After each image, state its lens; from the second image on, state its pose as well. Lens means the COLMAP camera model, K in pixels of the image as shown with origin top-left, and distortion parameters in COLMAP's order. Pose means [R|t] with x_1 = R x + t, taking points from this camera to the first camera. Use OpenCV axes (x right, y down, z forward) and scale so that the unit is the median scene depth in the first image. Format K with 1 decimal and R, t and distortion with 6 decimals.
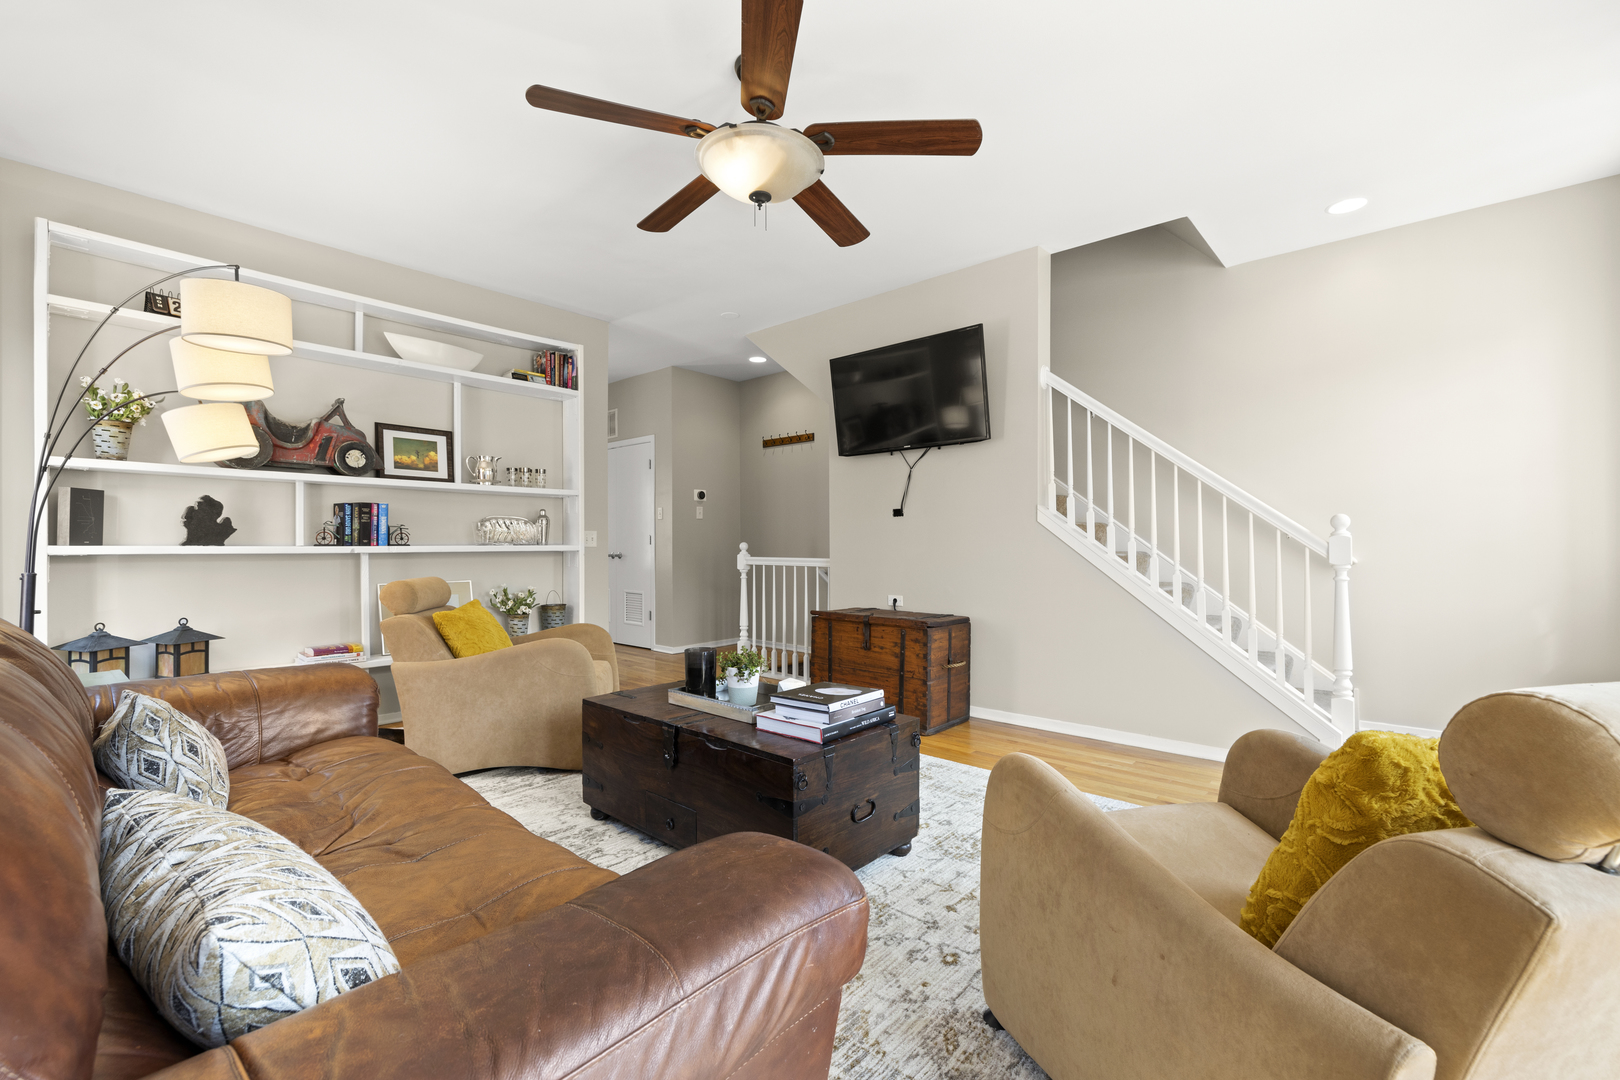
lens RADIAL K [[674.7, 0, 810.0], [0, 674.7, 540.0], [0, 0, 1]] dist [-0.000225, 0.000023]
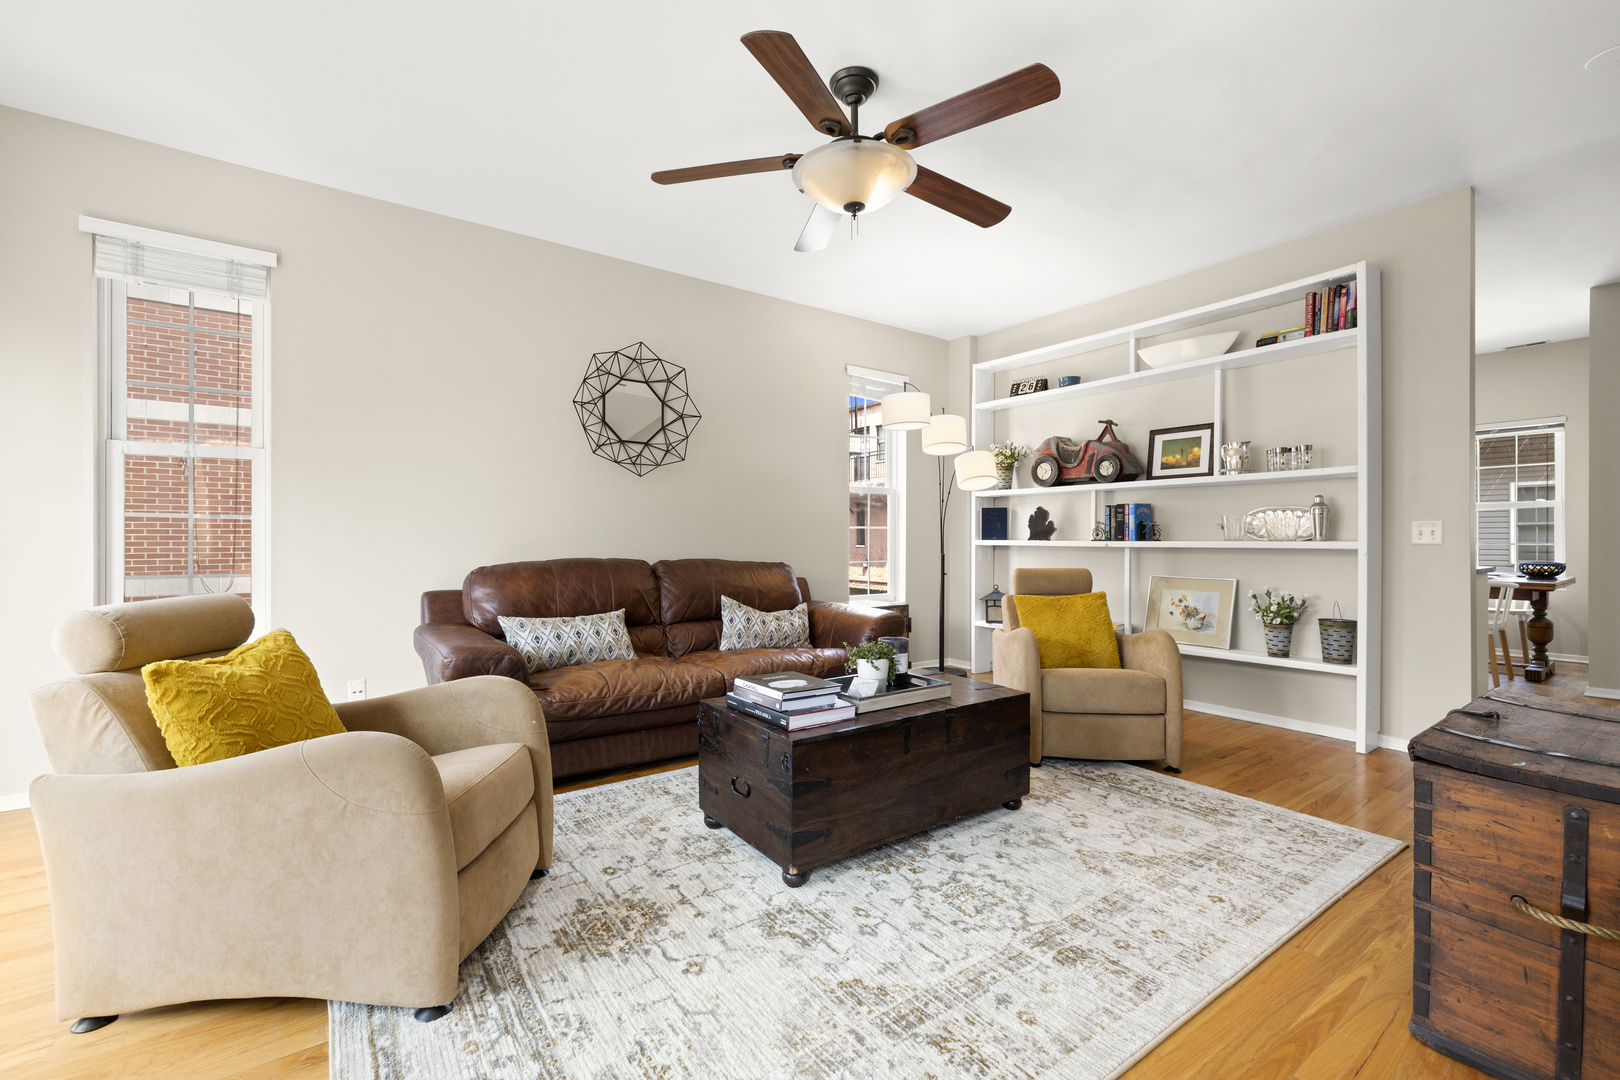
lens RADIAL K [[683.3, 0, 807.2], [0, 683.3, 529.0], [0, 0, 1]] dist [0.002353, 0.000298]
pose [[-0.207933, -0.012388, -0.978065, 0.620150], [0.005625, 0.999888, -0.013860, 0.001146], [0.978127, -0.008384, -0.207840, 0.728318]]
